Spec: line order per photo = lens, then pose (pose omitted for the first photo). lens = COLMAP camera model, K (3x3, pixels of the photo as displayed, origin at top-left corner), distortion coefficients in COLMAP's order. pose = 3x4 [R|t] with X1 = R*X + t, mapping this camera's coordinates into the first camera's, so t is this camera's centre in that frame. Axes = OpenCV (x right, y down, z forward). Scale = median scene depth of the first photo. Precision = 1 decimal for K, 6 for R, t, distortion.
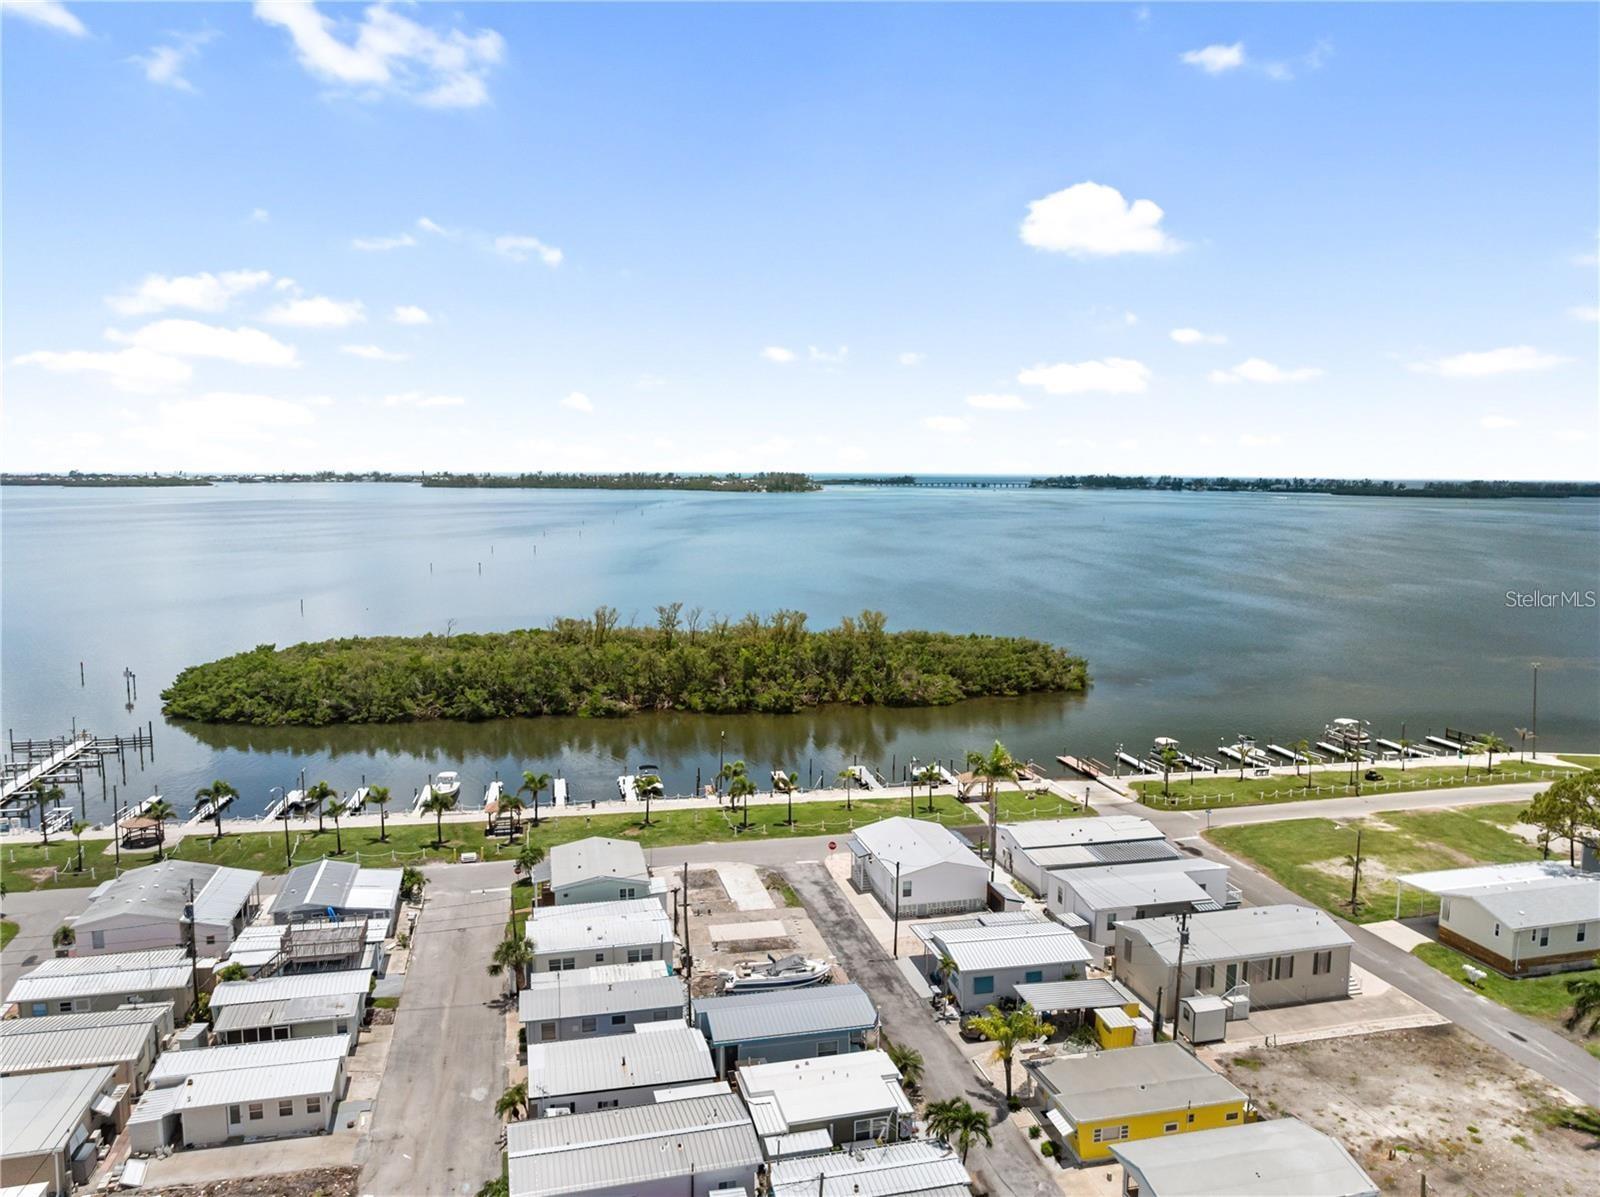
lens RADIAL K [[1118.5, 0, 800.0], [0, 1118.5, 598.5], [0, 0, 1]] dist [-0.048805, -0.001910]
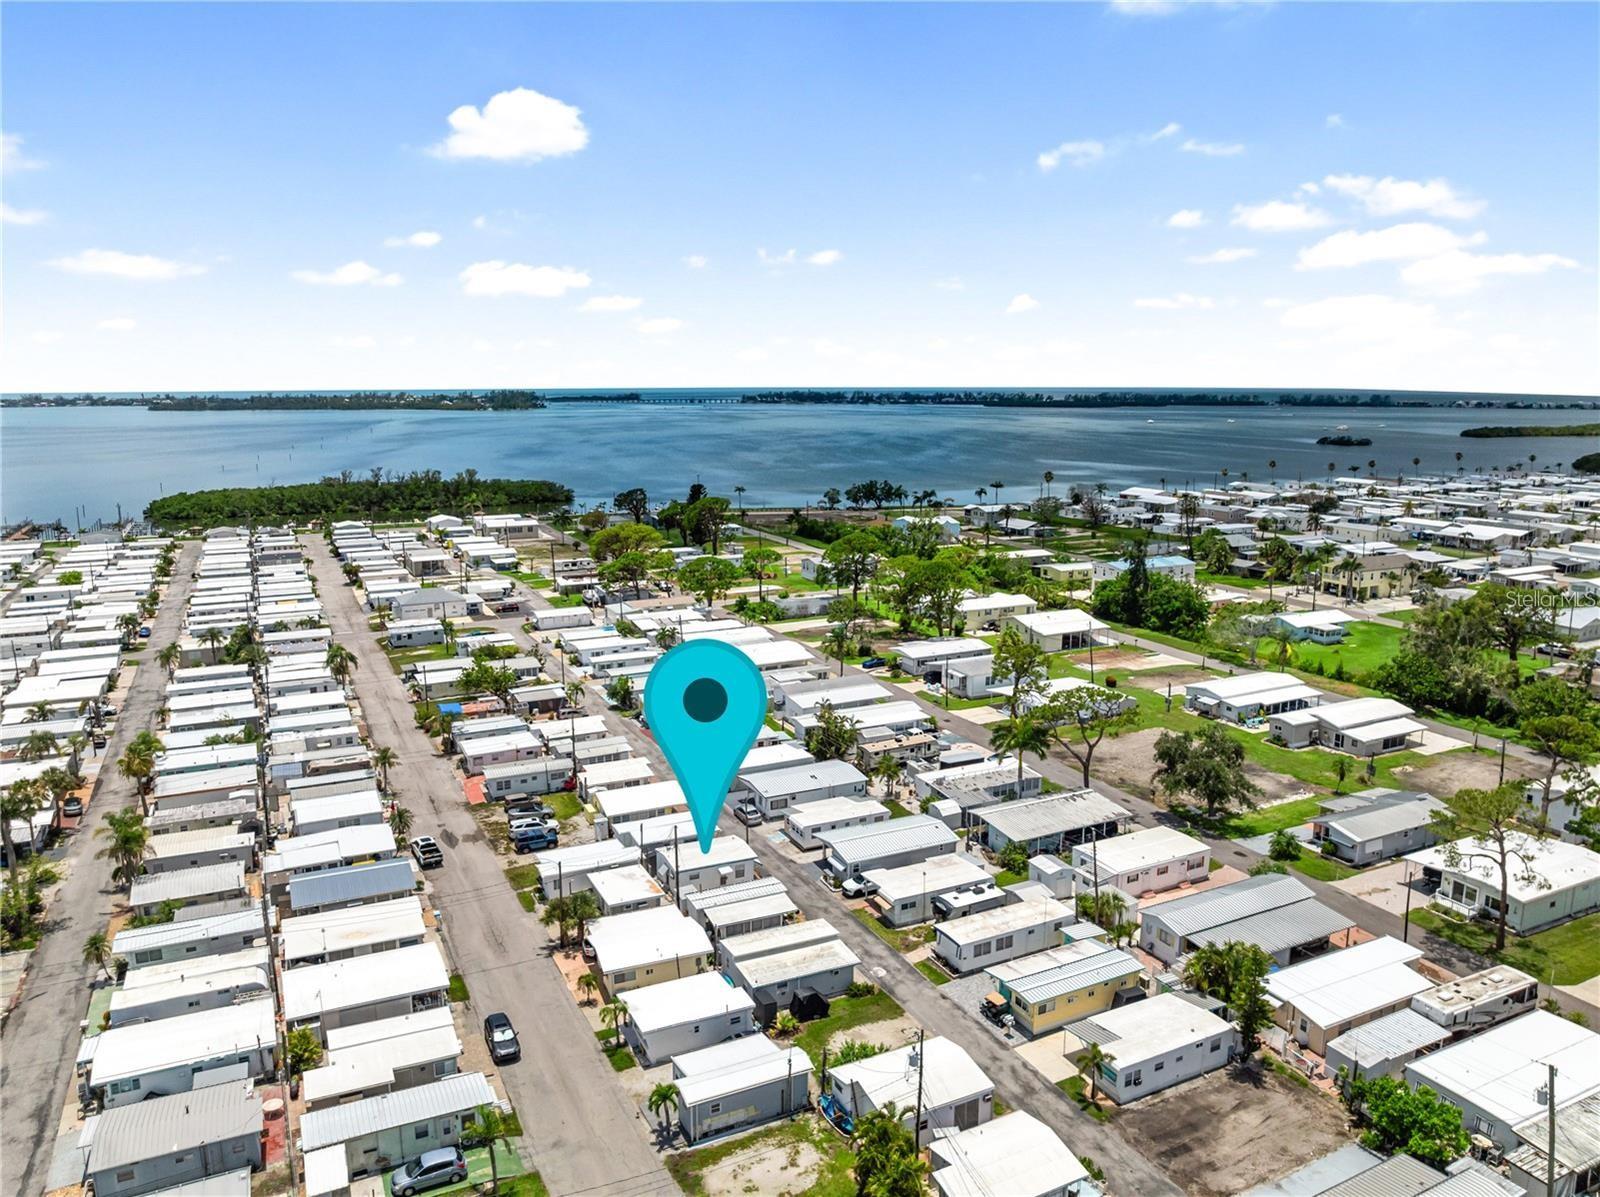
lens RADIAL K [[1118.5, 0, 800.0], [0, 1118.5, 598.5], [0, 0, 1]] dist [-0.048805, -0.001910]
pose [[0.975798, -0.046194, 0.213741, 0.022445], [0.029946, 0.996453, 0.078638, 0.011595], [-0.216616, -0.070334, 0.973720, -0.136845]]
